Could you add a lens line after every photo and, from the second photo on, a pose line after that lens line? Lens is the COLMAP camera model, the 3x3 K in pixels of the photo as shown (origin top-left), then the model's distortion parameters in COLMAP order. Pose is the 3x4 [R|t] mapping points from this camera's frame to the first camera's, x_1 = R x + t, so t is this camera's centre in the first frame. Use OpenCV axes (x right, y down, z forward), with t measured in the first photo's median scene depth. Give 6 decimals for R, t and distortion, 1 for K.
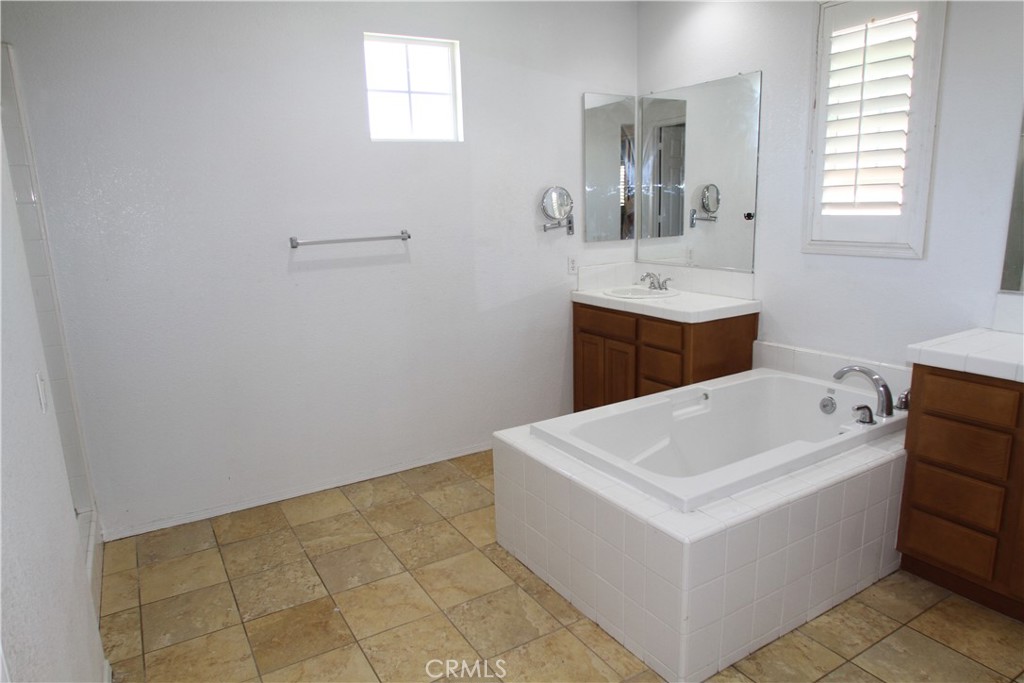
lens RADIAL K [[656.5, 0, 497.1], [0, 656.5, 342.9], [0, 0, 1]] dist [-0.031618, 0.003123]
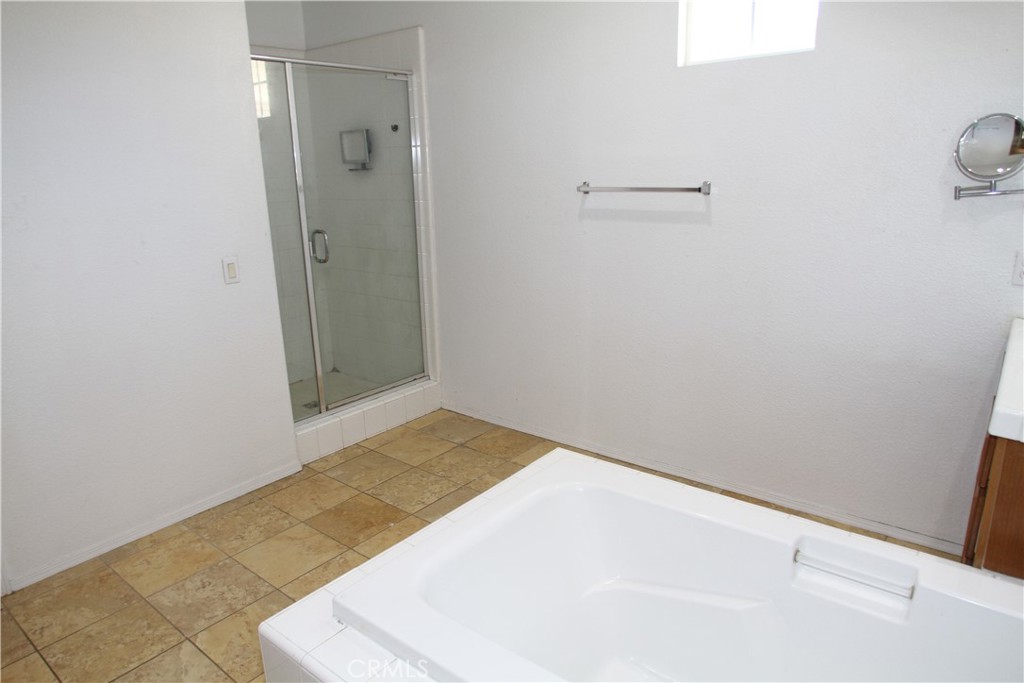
lens RADIAL K [[656.5, 0, 497.1], [0, 656.5, 342.9], [0, 0, 1]] dist [-0.031618, 0.003123]
pose [[0.347055, 0.272212, -0.897471, 0.606046], [-0.180687, 0.958429, 0.220829, -0.136742], [0.920275, 0.085522, 0.381813, 0.592074]]
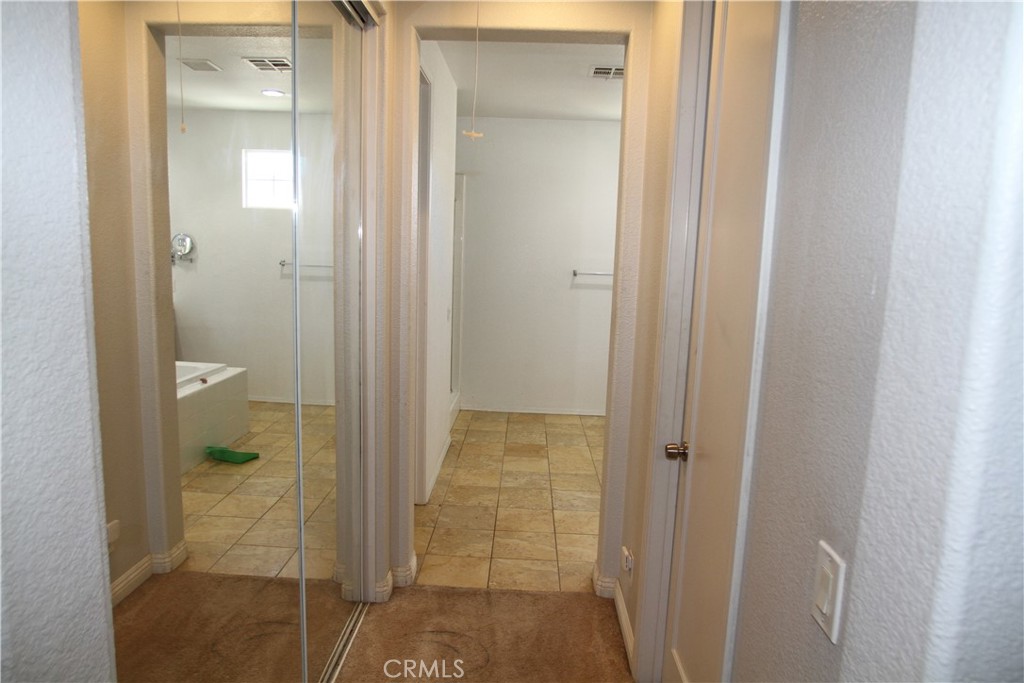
lens RADIAL K [[656.5, 0, 497.1], [0, 656.5, 342.9], [0, 0, 1]] dist [-0.031618, 0.003123]
pose [[0.838310, 0.140795, -0.526700, 0.546652], [-0.176724, 0.984092, -0.018217, 0.122403], [0.515757, 0.108352, 0.849856, -0.714889]]
